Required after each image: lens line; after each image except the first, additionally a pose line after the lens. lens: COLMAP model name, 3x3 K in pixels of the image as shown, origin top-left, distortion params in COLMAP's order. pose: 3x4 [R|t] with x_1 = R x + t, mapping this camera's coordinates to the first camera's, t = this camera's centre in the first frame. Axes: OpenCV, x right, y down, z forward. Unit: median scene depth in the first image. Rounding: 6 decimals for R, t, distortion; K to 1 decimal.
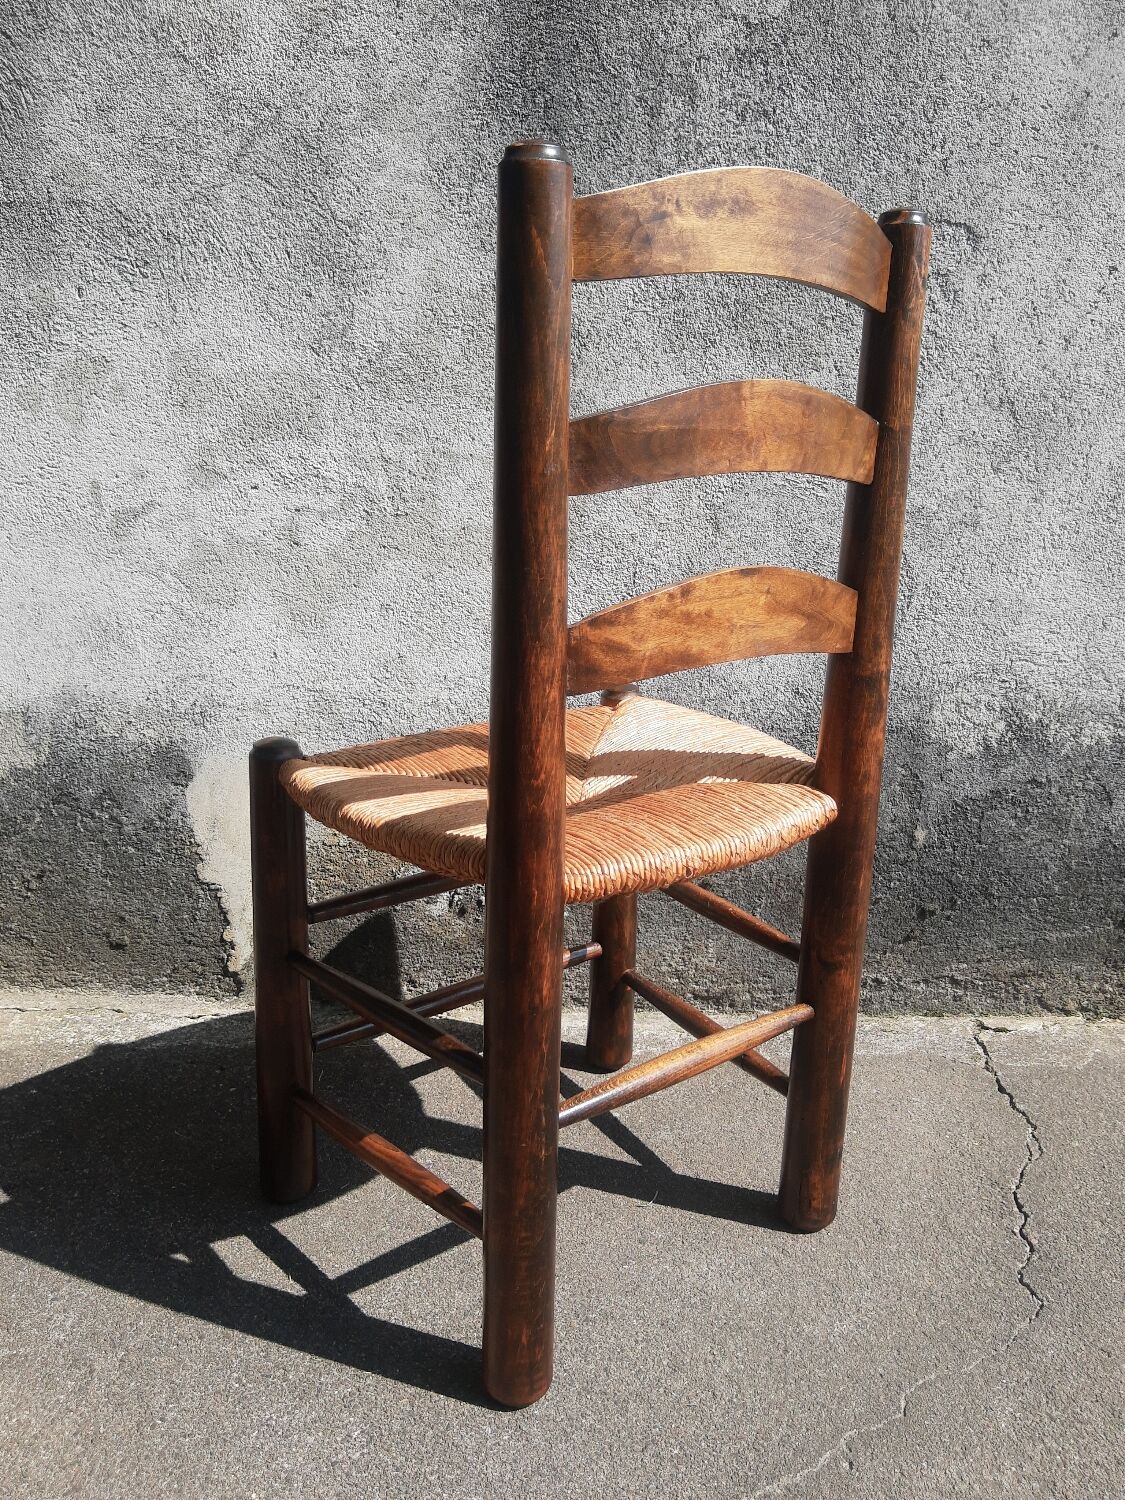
lens RADIAL K [[1180.1, 0, 562.5], [0, 1180.1, 750.0], [0, 0, 1]] dist [-0.009840, 0.000845]
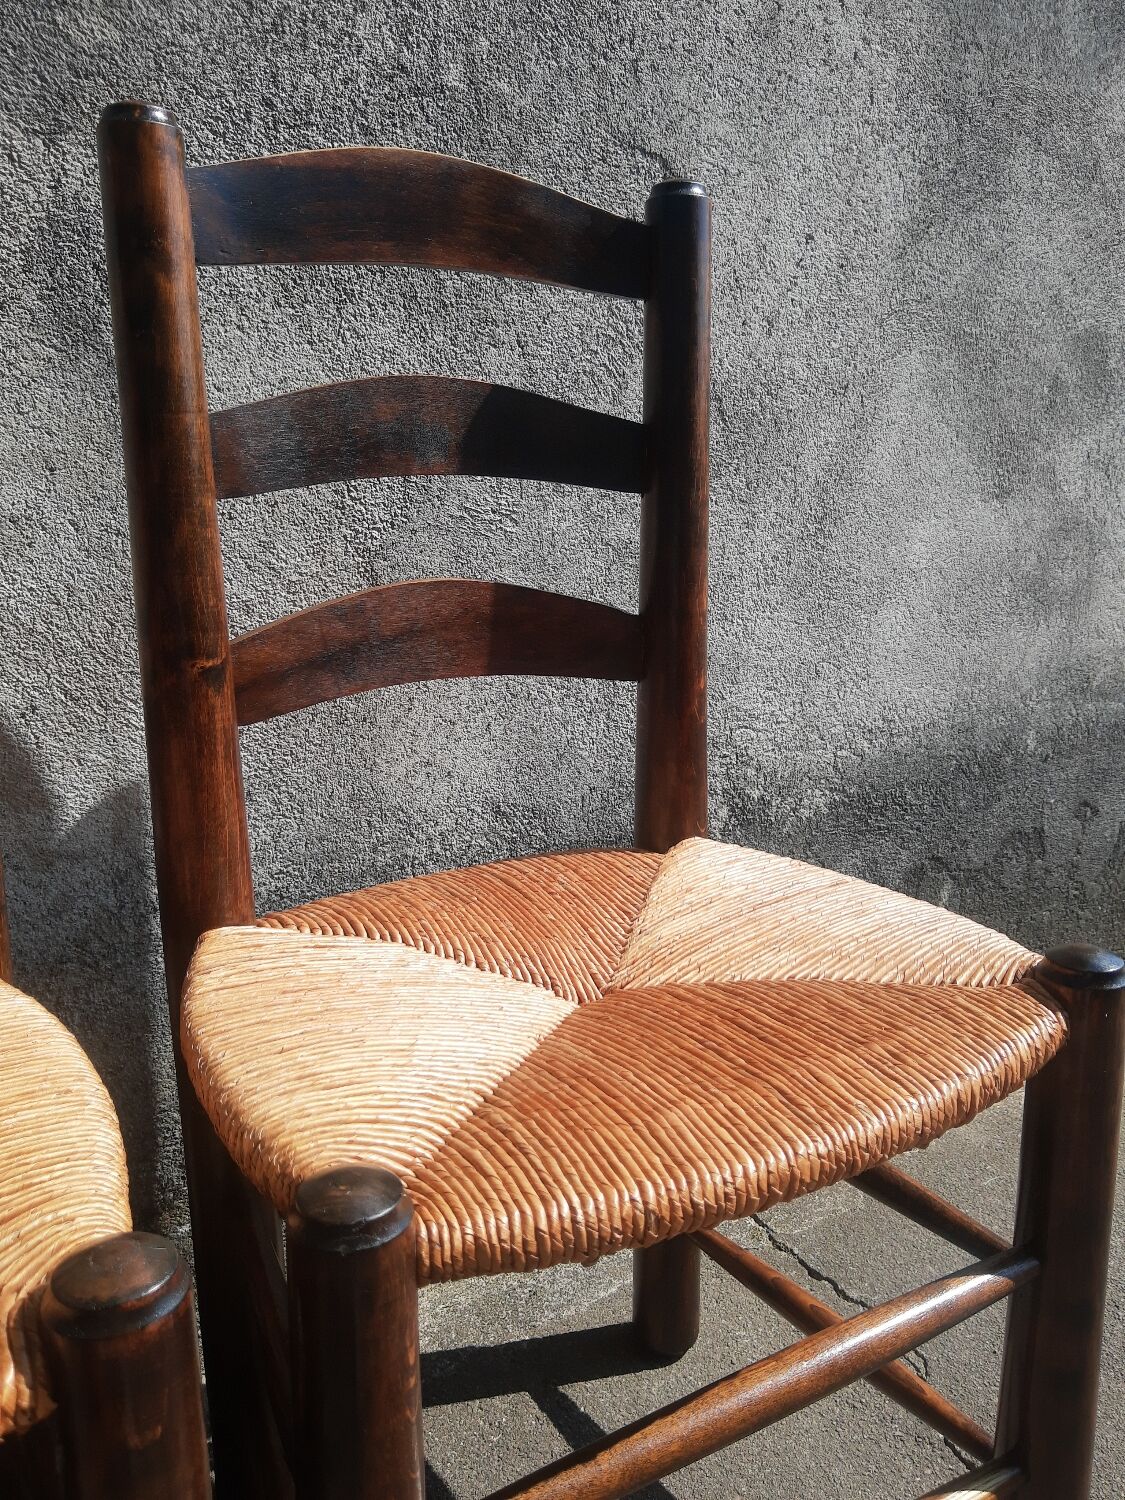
lens RADIAL K [[1202.5, 0, 575.5], [0, 1202.5, 752.3], [0, 0, 1]] dist [-0.014106, 0.005867]
pose [[0.832376, -0.131151, 0.538469, -0.149517], [0.134815, 0.990328, 0.032808, -0.108222], [-0.537564, 0.045285, 0.842006, 0.408323]]
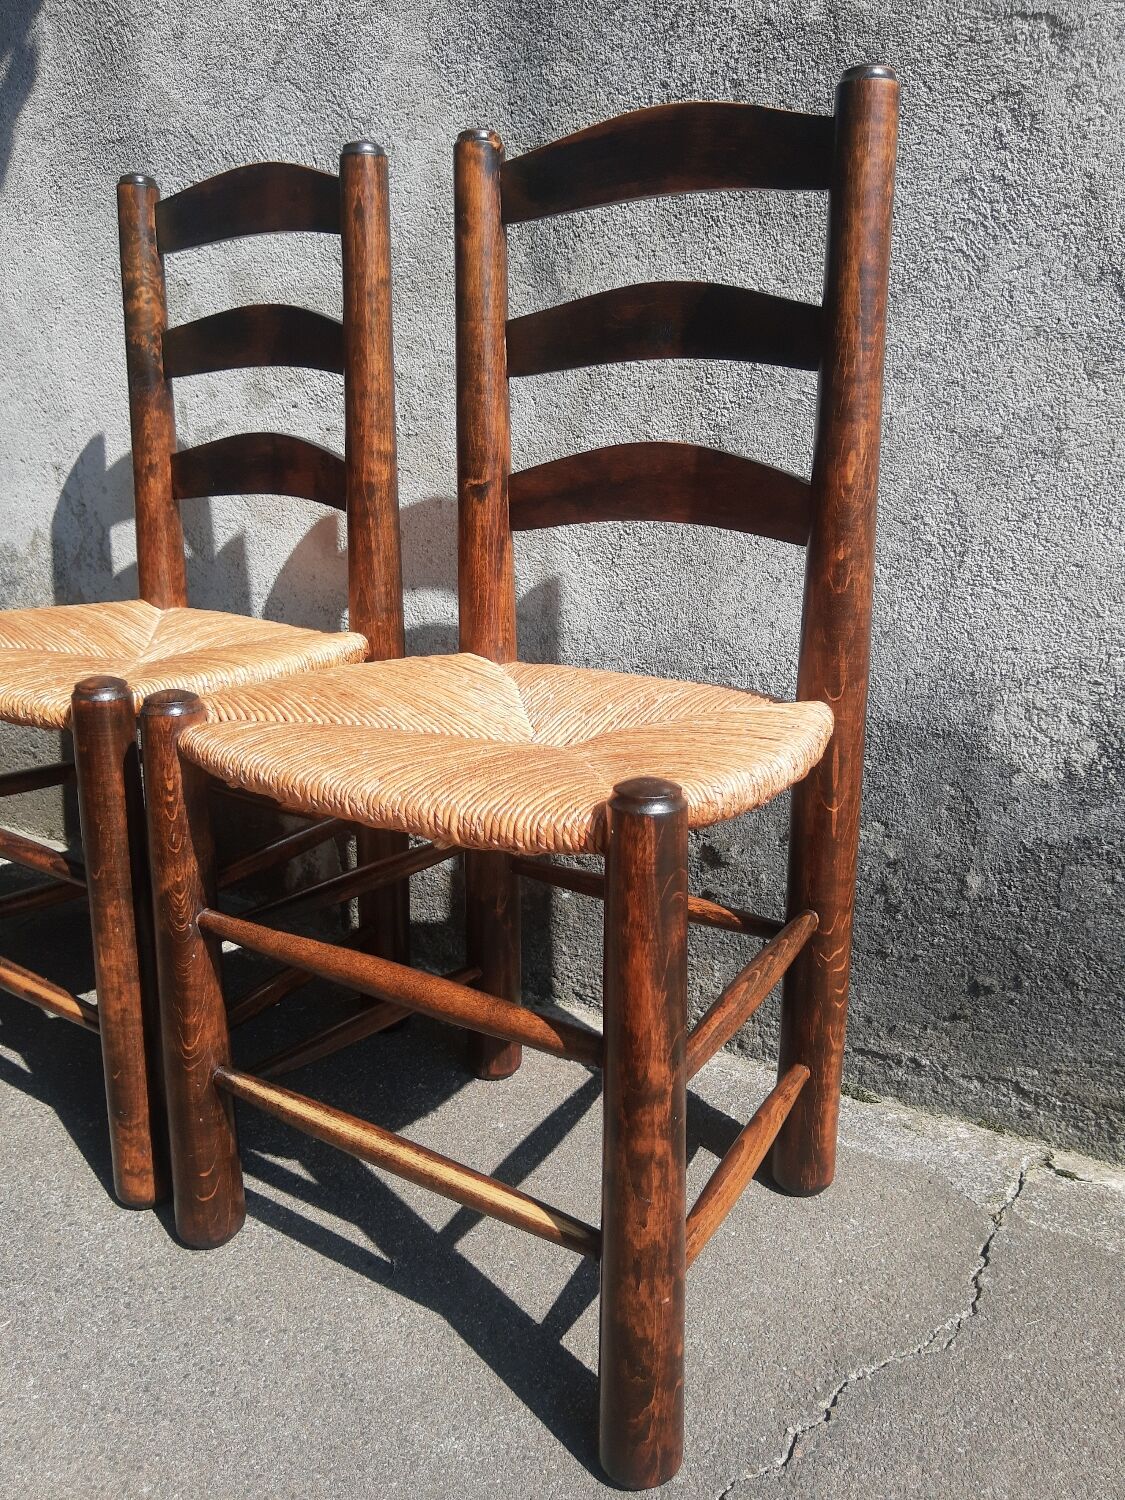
lens RADIAL K [[1202.5, 0, 575.5], [0, 1202.5, 752.3], [0, 0, 1]] dist [-0.014106, 0.005867]
pose [[0.861161, 0.136212, -0.489742, 0.494312], [-0.123306, 0.990631, 0.058702, -0.023240], [0.493150, 0.009836, 0.869889, 0.249771]]
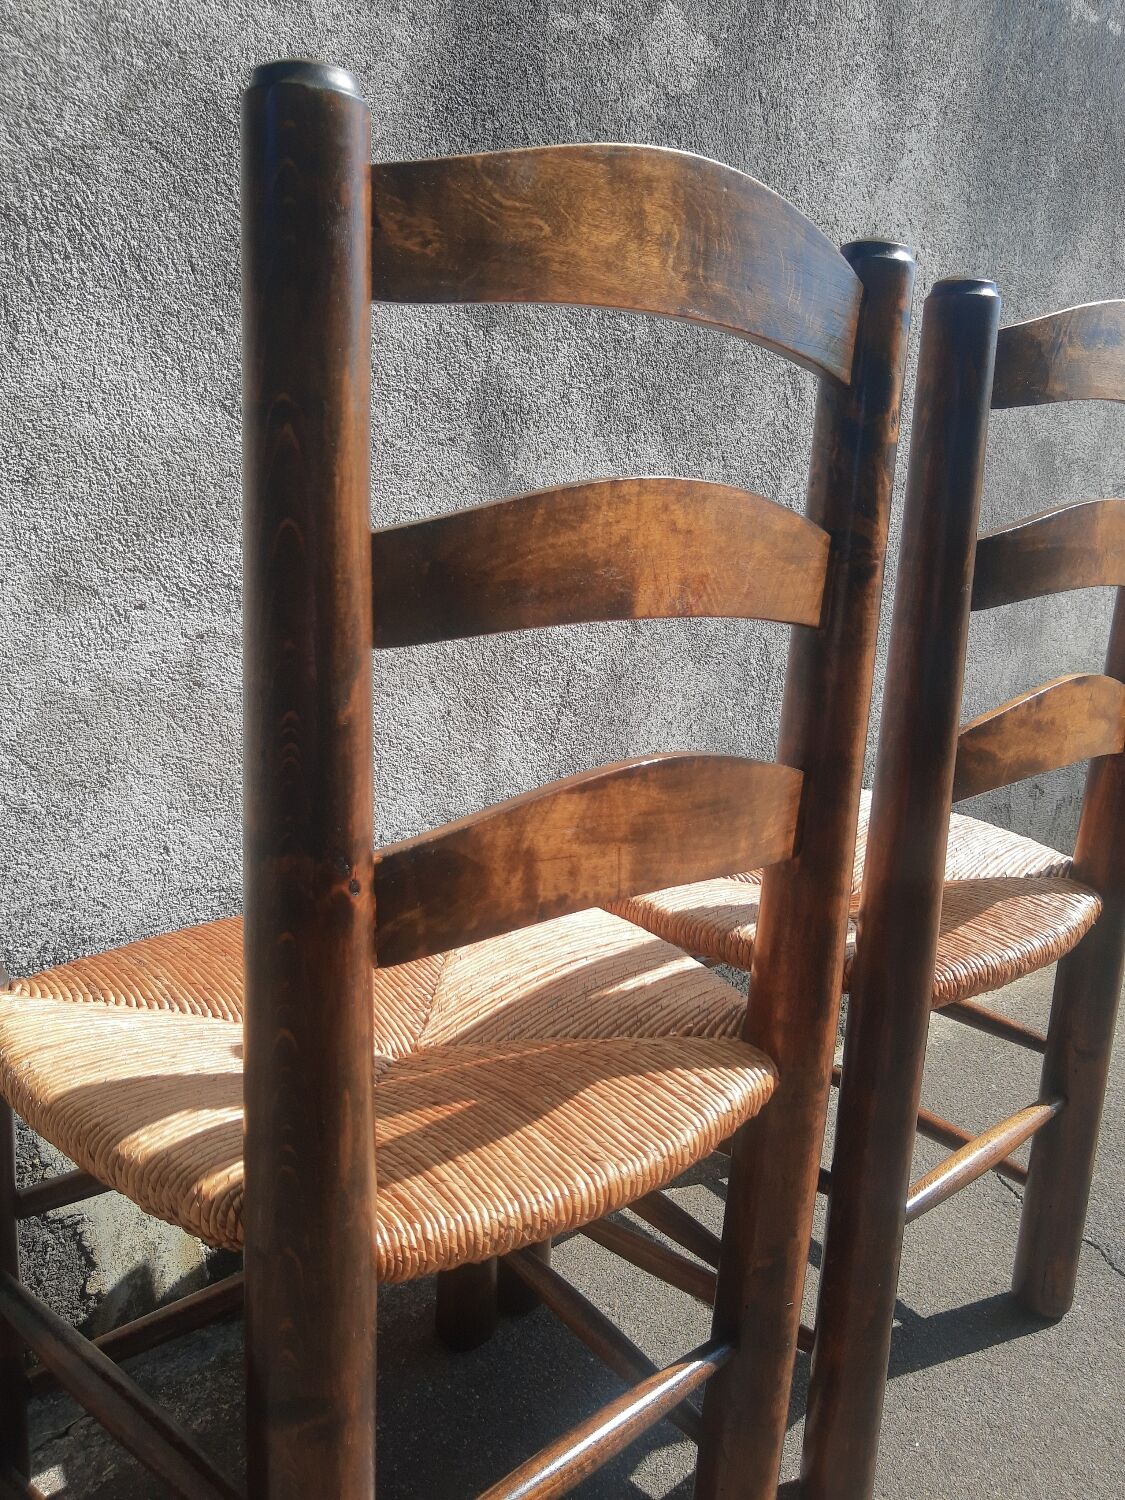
lens RADIAL K [[1180.1, 0, 562.5], [0, 1180.1, 750.0], [0, 0, 1]] dist [-0.009840, 0.000845]
pose [[0.742535, -0.128193, 0.657425, -0.549479], [0.155669, 0.987667, 0.016765, -0.121520], [-0.651467, 0.089892, 0.753333, 0.367578]]
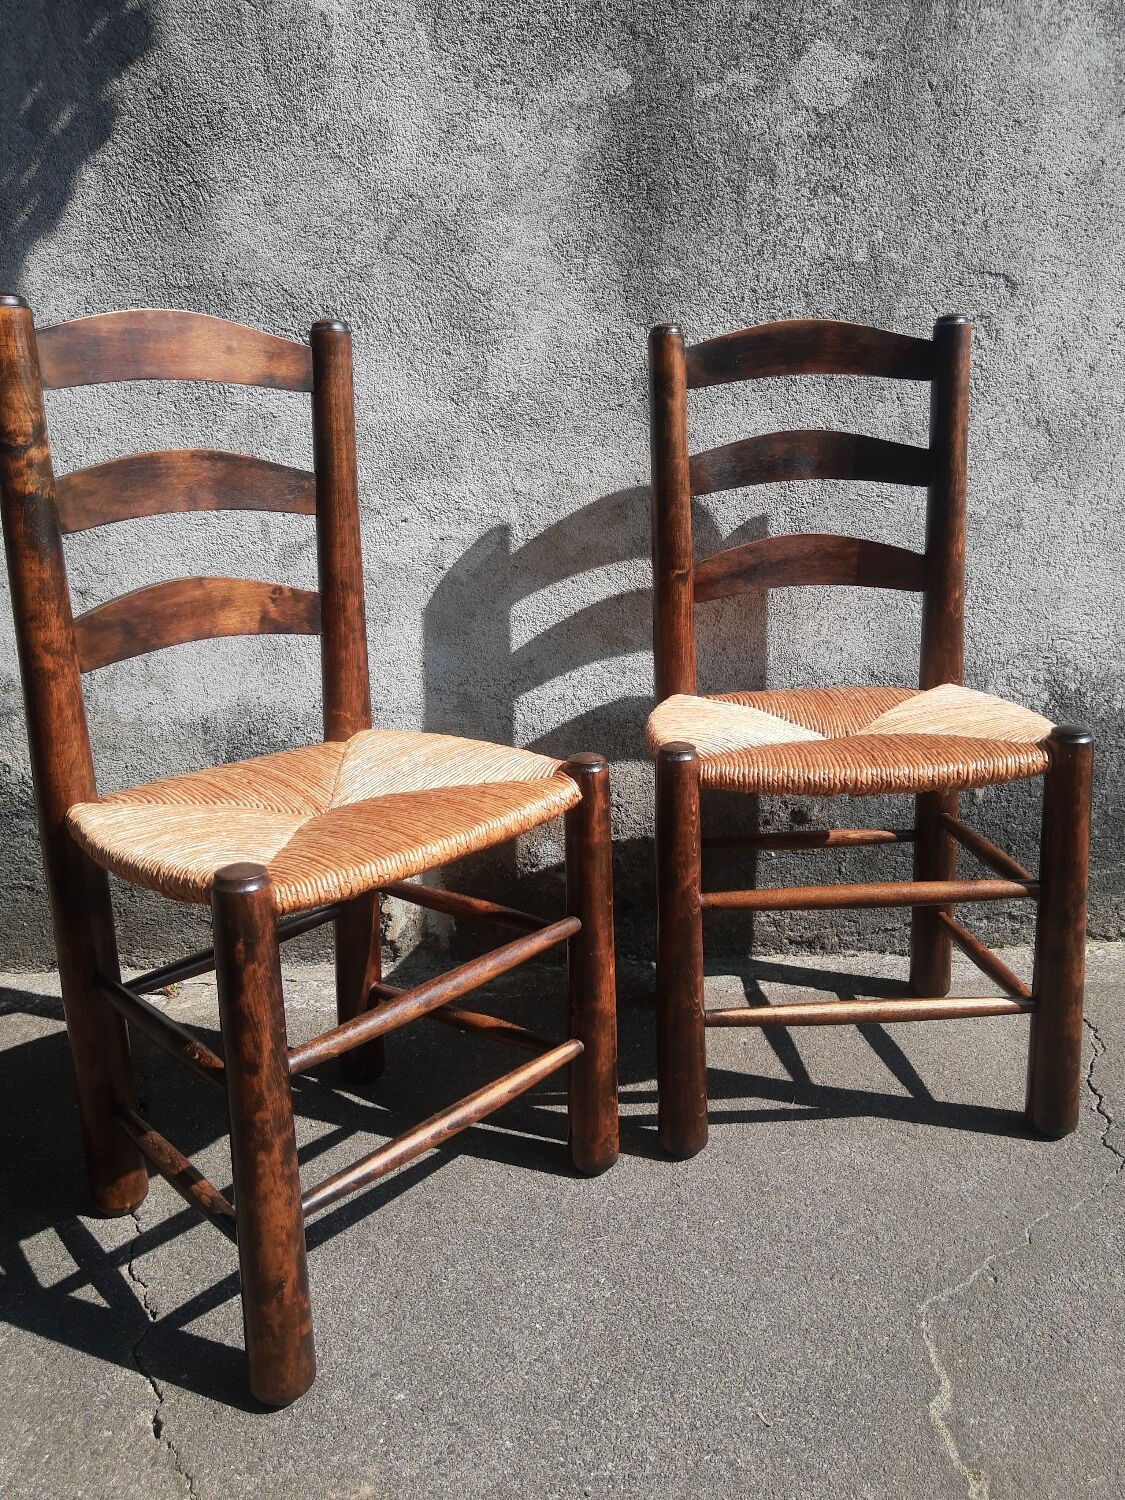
lens RADIAL K [[1202.5, 0, 575.5], [0, 1202.5, 752.3], [0, 0, 1]] dist [-0.014106, 0.005867]
pose [[0.998581, -0.047436, 0.024184, -0.136814], [0.047041, 0.998754, 0.016671, -0.006717], [-0.024944, -0.015510, 0.999569, -0.197145]]
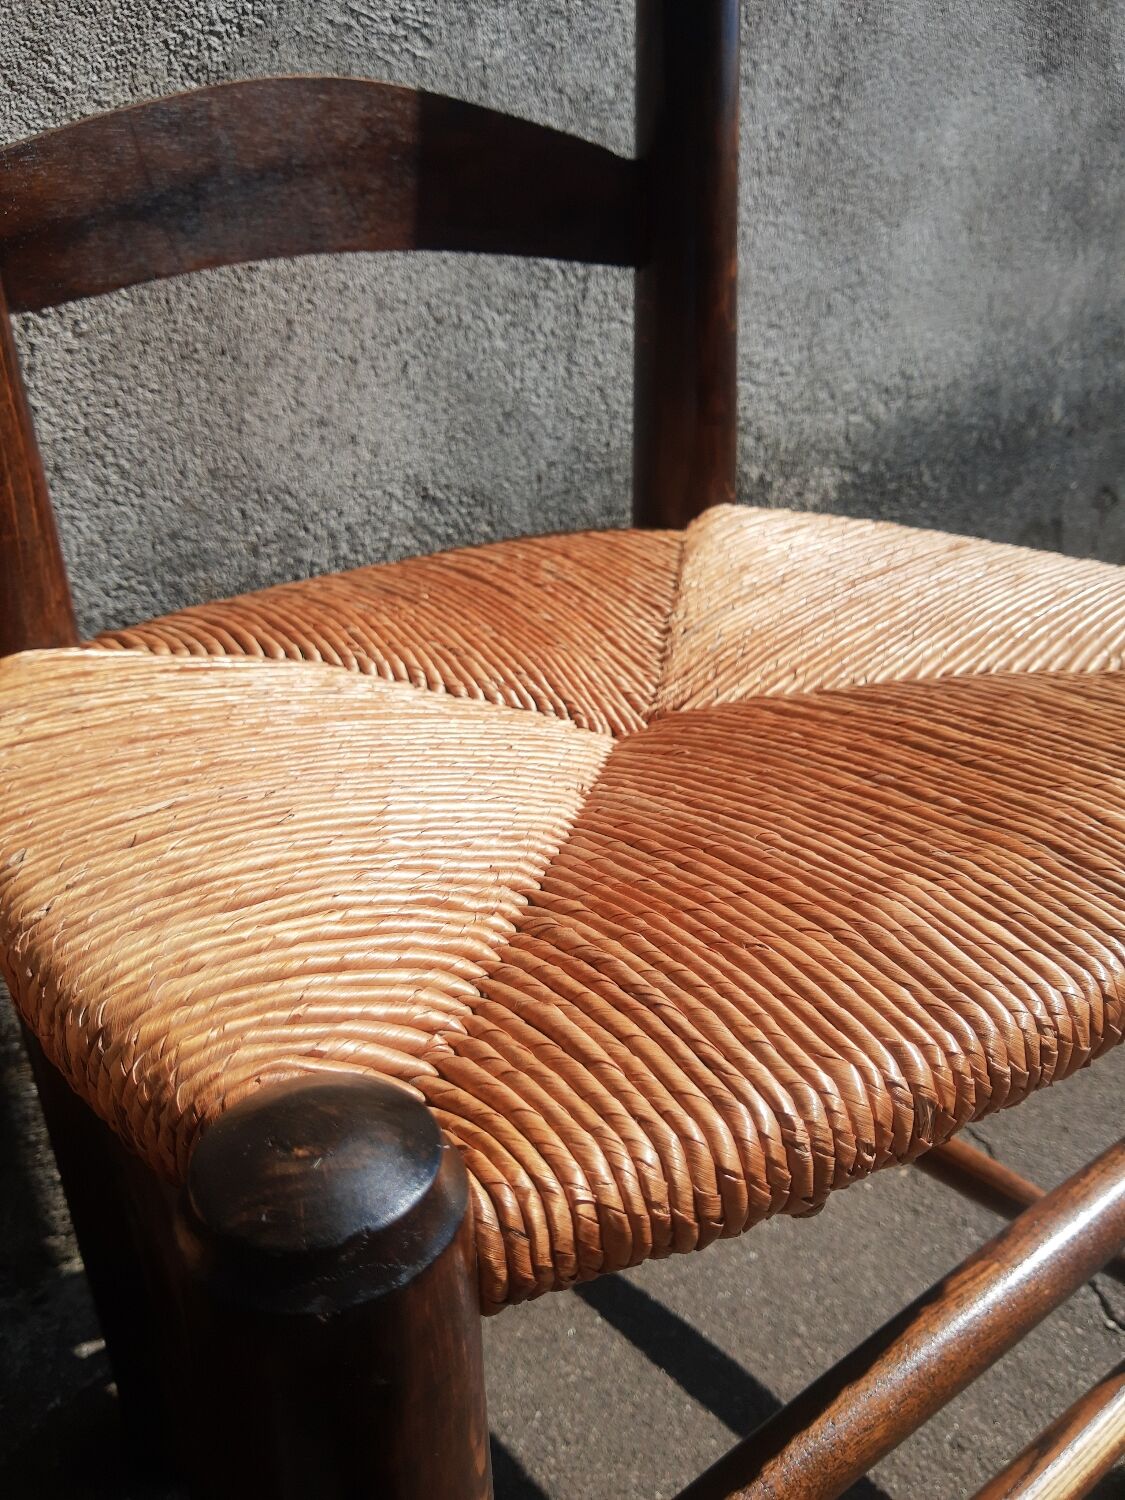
lens RADIAL K [[1236.6, 0, 589.0], [0, 1236.6, 740.8], [0, 0, 1]] dist [-0.010063, 0.004729]
pose [[0.760335, -0.277901, 0.587079, -0.088654], [0.173776, 0.957935, 0.228390, -0.061216], [-0.625854, -0.071633, 0.776644, 0.589979]]
